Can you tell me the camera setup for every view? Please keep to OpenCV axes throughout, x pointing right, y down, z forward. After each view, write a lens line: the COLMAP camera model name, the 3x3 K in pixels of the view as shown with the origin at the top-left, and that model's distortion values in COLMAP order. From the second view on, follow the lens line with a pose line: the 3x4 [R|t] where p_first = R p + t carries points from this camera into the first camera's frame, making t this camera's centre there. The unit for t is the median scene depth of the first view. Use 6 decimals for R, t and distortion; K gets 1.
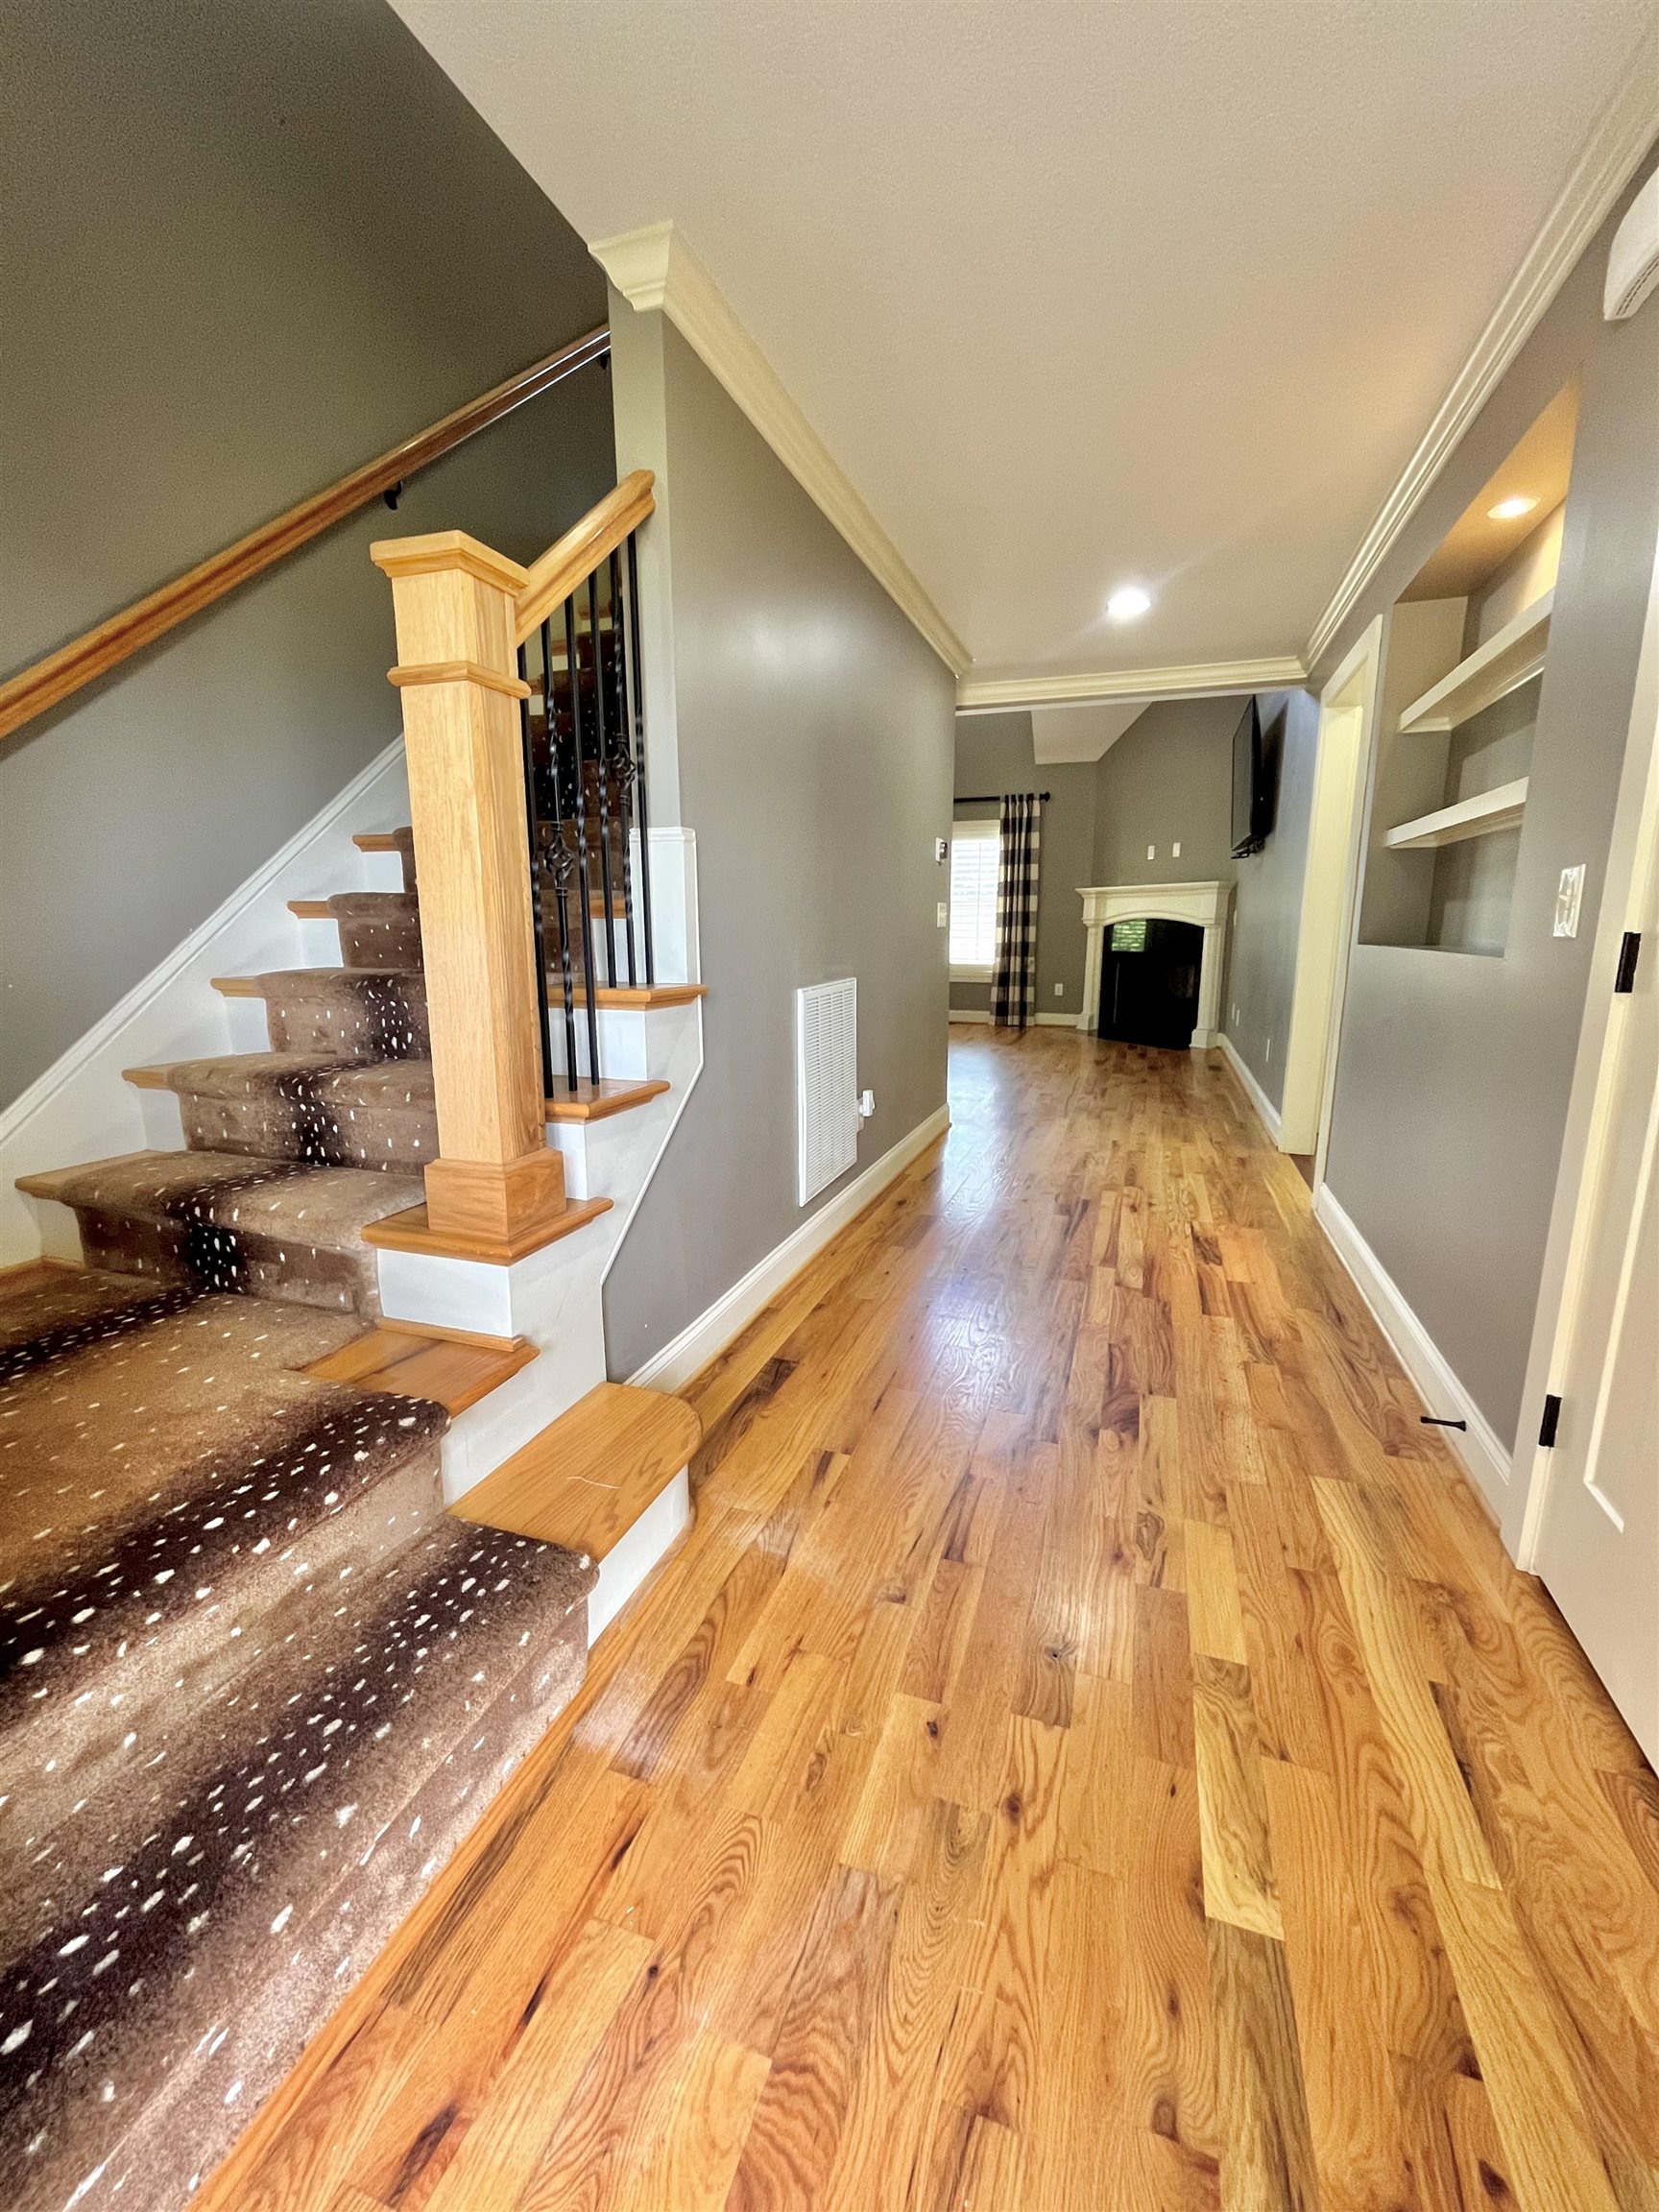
lens RADIAL K [[898.4, 0, 826.4], [0, 898.4, 1100.2], [0, 0, 1]] dist [-0.003088, 0.000622]
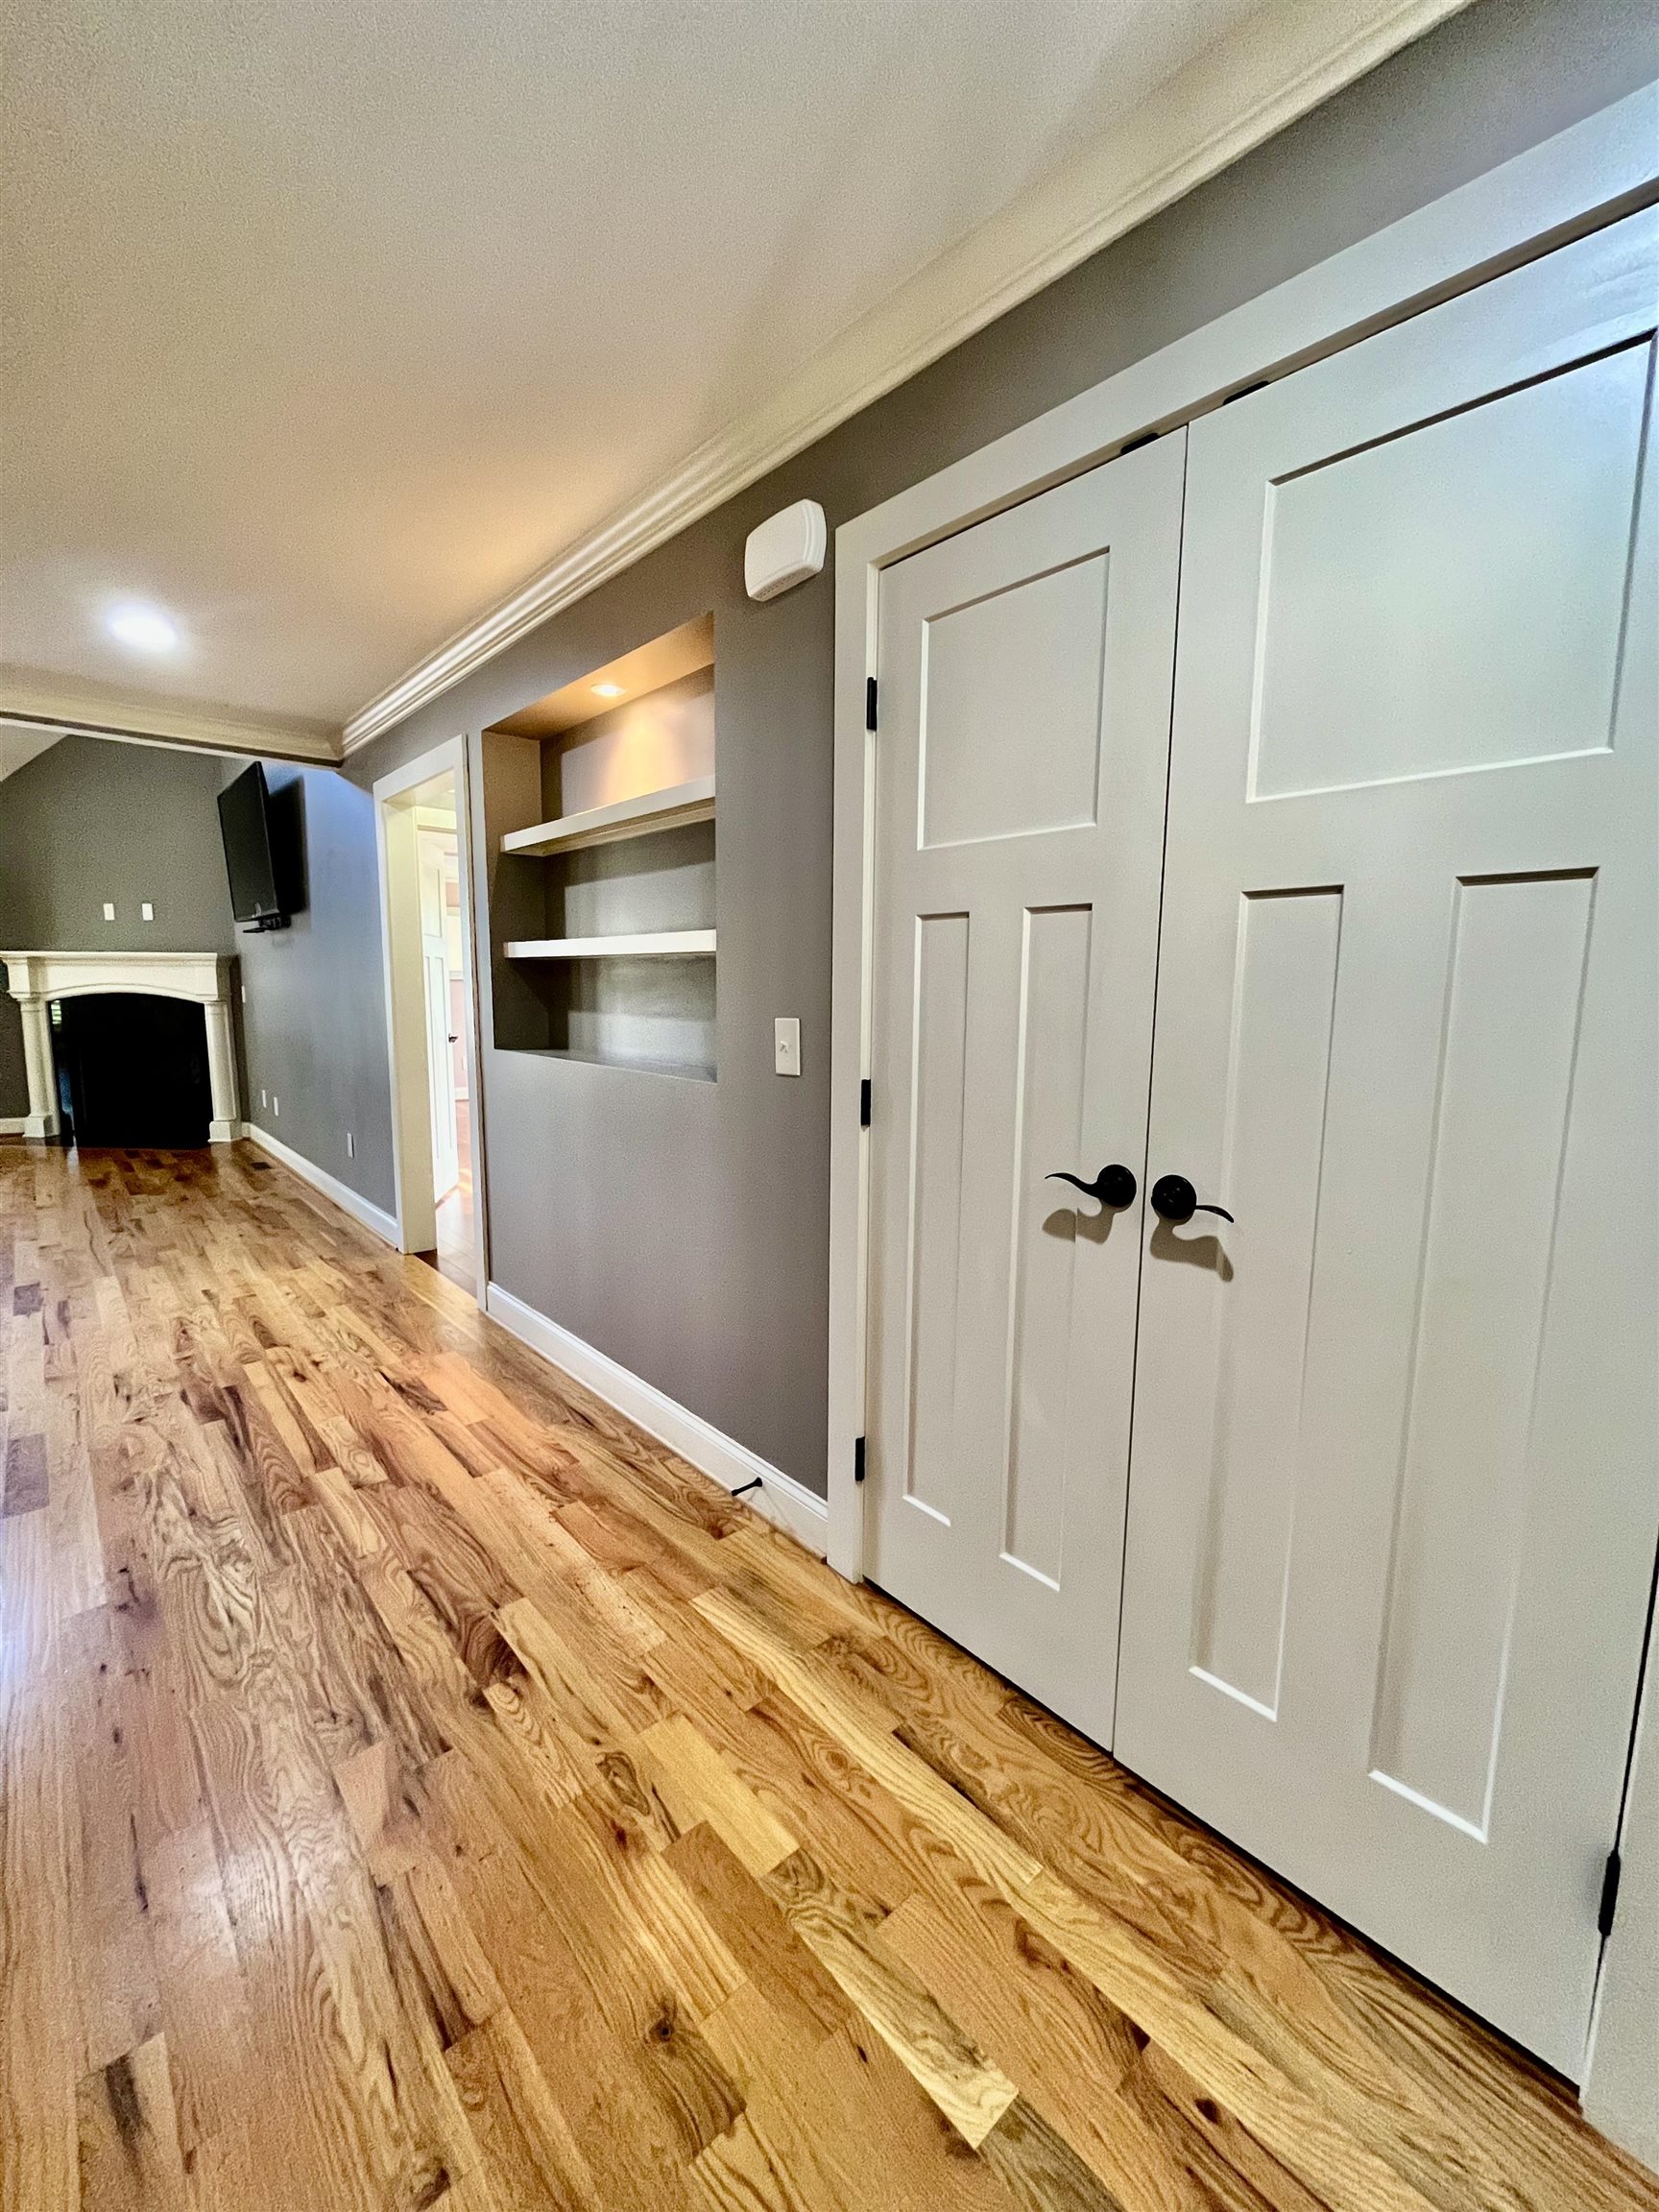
lens RADIAL K [[898.4, 0, 826.2], [0, 898.4, 1107.4], [0, 0, 1]] dist [-0.003088, 0.000622]
pose [[0.485492, -0.113905, 0.866789, -0.157795], [0.157654, 0.986628, 0.041351, -0.117981], [-0.859909, 0.116577, 0.496958, 0.220601]]
